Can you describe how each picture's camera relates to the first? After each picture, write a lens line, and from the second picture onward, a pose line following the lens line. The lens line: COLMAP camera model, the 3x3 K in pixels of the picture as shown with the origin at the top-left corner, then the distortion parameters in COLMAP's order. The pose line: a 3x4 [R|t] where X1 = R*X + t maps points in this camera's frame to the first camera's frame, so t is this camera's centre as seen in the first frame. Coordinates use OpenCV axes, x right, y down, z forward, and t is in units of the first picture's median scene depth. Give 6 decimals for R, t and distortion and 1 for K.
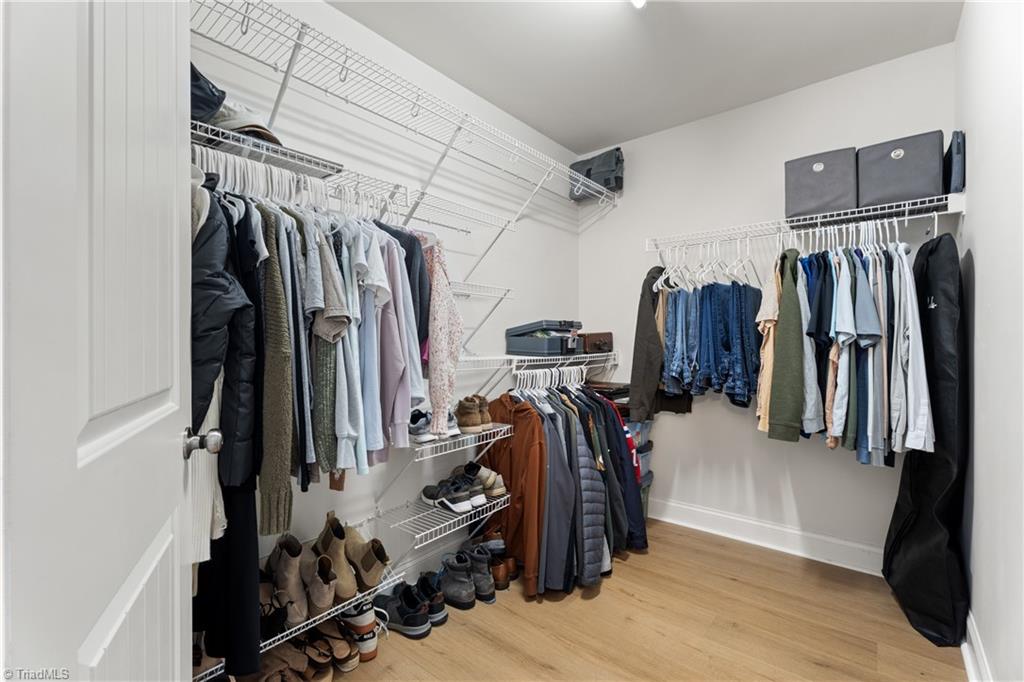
lens RADIAL K [[453.4, 0, 510.4], [0, 453.4, 340.9], [0, 0, 1]] dist [0.001602, 0.000289]
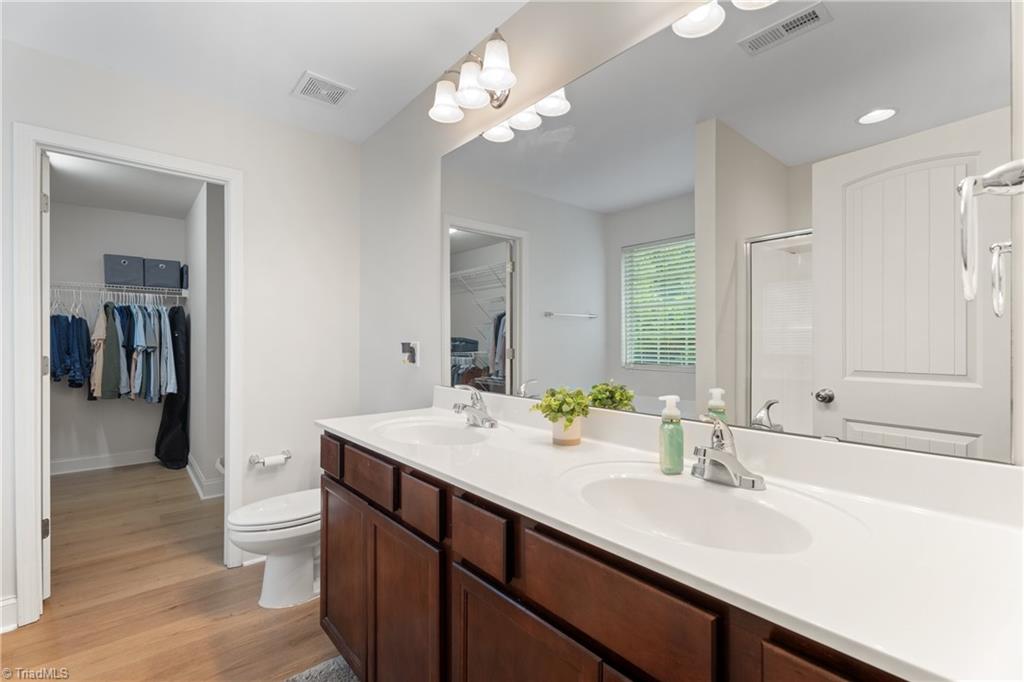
lens RADIAL K [[453.4, 0, 510.4], [0, 453.4, 340.9], [0, 0, 1]] dist [0.001602, 0.000289]
pose [[0.182180, -0.003191, 0.983260, -1.102273], [-0.002585, 0.999990, 0.003724, -0.053160], [-0.983262, -0.003220, 0.182170, -1.168445]]
